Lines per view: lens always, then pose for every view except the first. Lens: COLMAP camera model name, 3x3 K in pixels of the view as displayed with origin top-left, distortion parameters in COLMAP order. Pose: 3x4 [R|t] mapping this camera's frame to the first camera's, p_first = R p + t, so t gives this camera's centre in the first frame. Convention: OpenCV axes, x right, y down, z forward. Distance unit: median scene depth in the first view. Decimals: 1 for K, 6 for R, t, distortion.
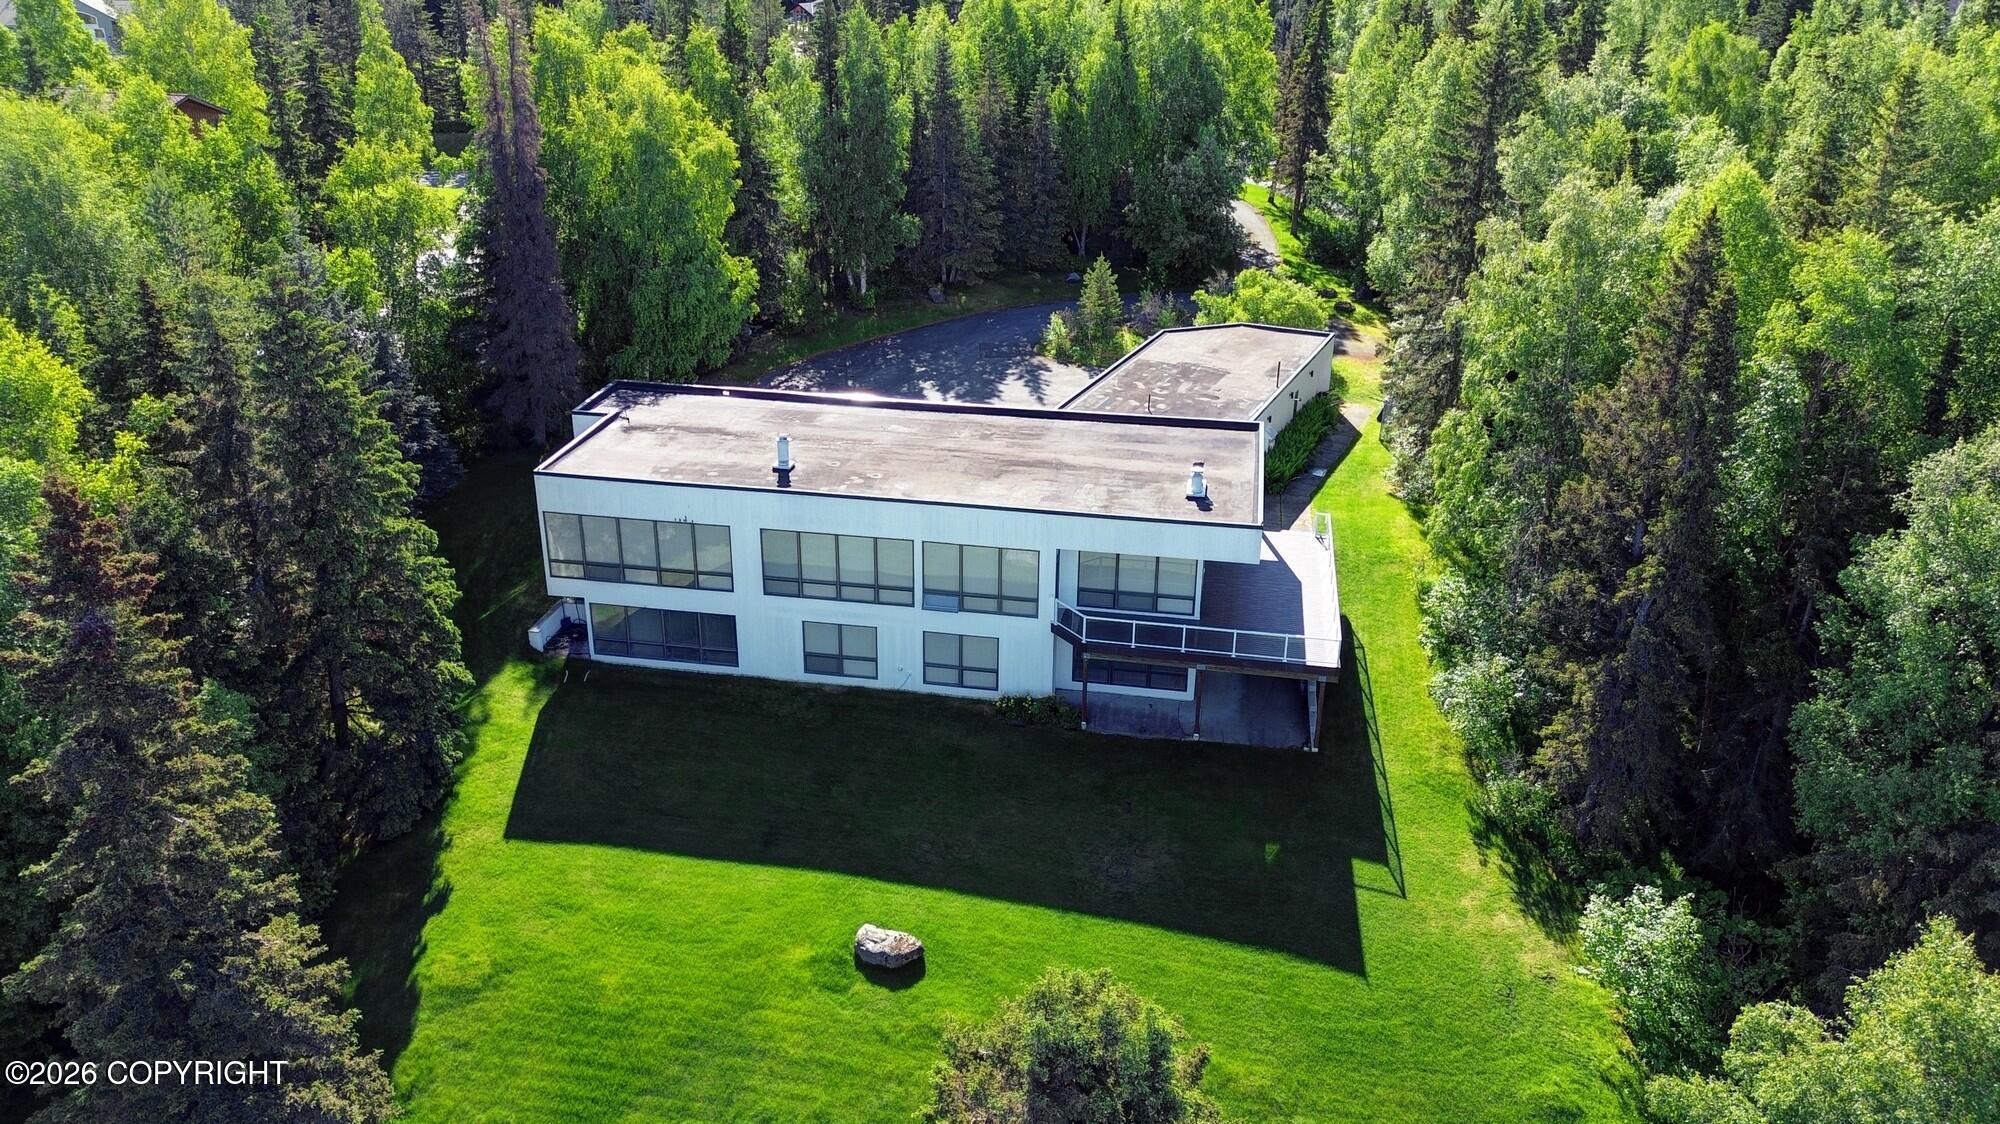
lens RADIAL K [[1466.7, 0, 985.4], [0, 1466.7, 575.3], [0, 0, 1]] dist [0.071008, -0.019525]
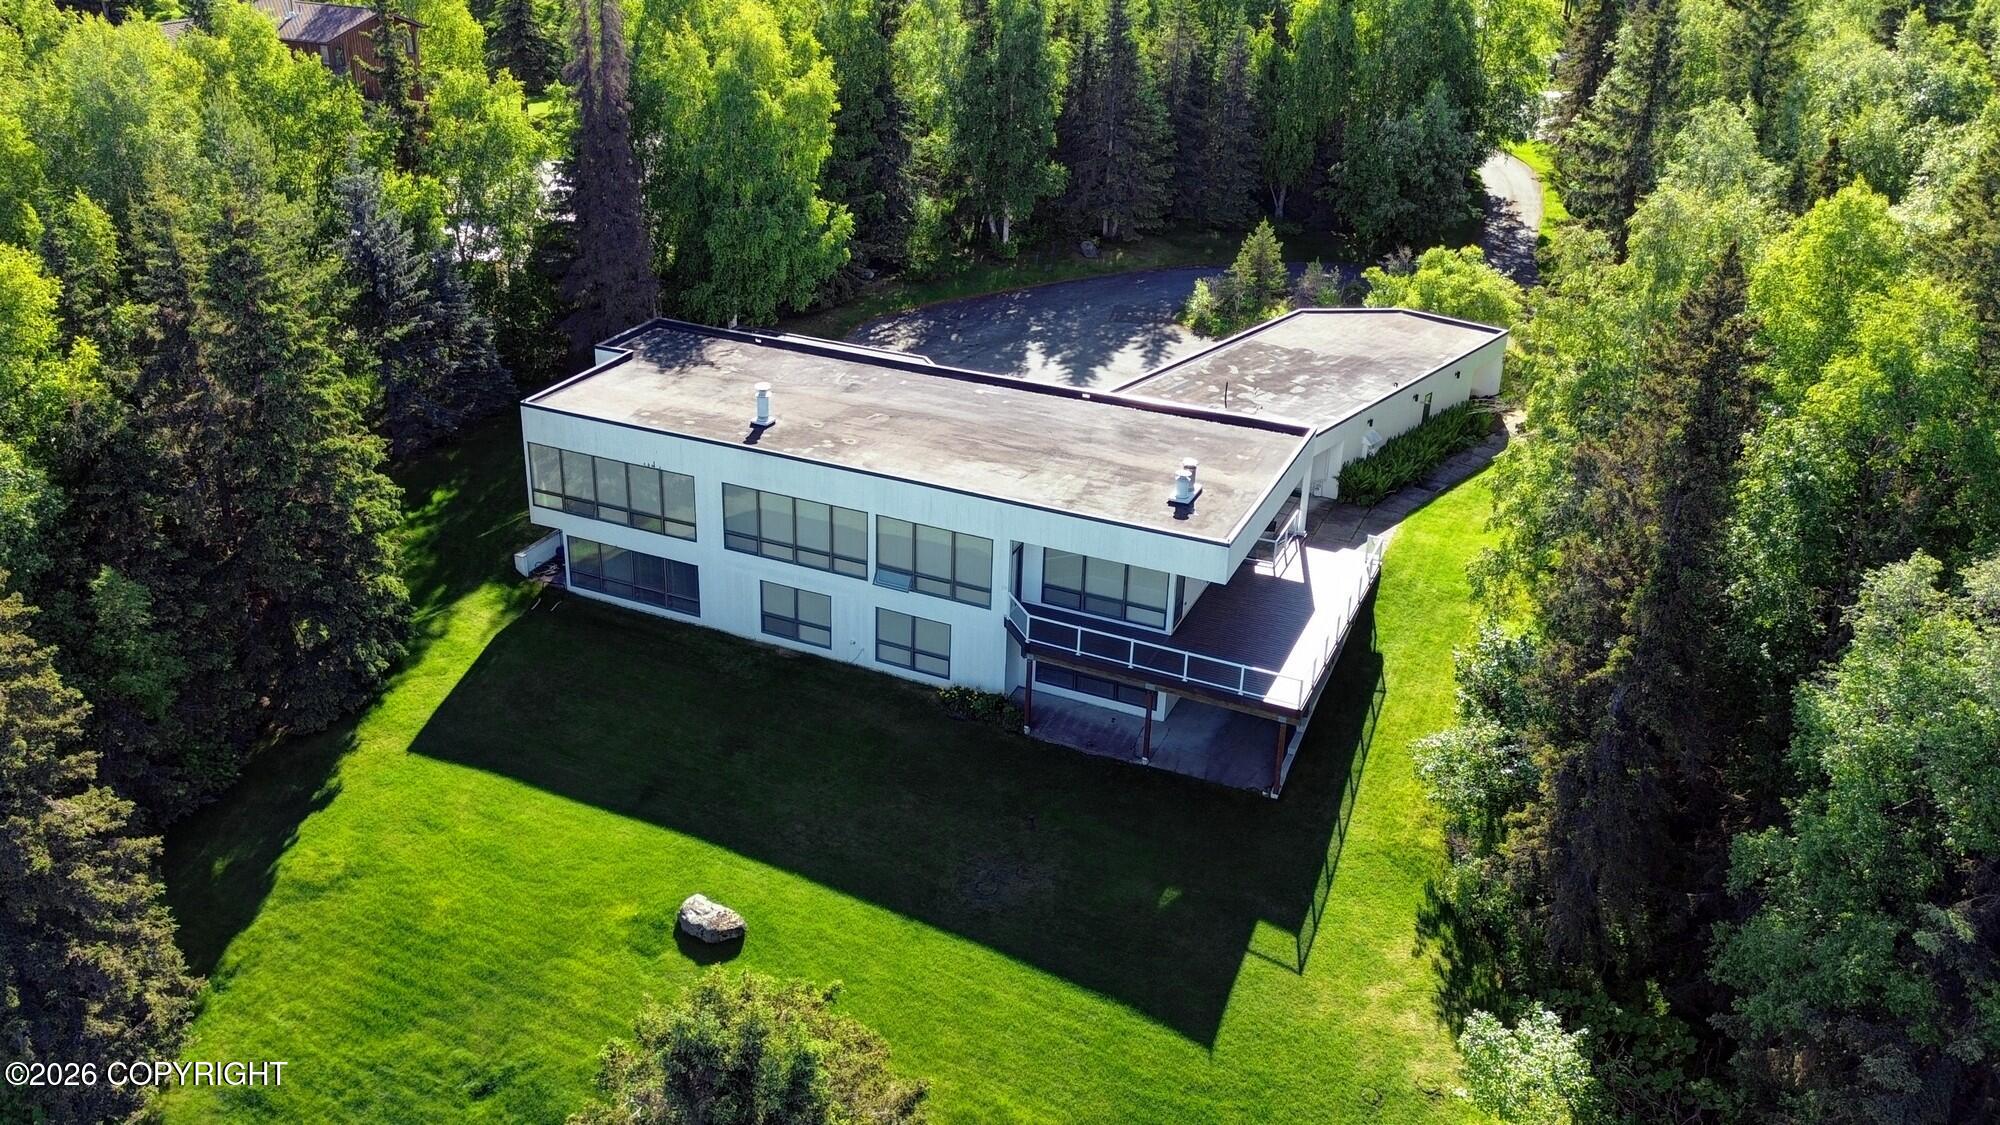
lens RADIAL K [[1596.0, 0, 940.4], [0, 1596.0, 517.4], [0, 0, 1]] dist [0.070416, -0.025950]
pose [[0.960732, 0.121521, -0.249454, 0.260276], [-0.122086, 0.992431, 0.013267, -0.040632], [0.249178, 0.017708, 0.968296, -0.008456]]
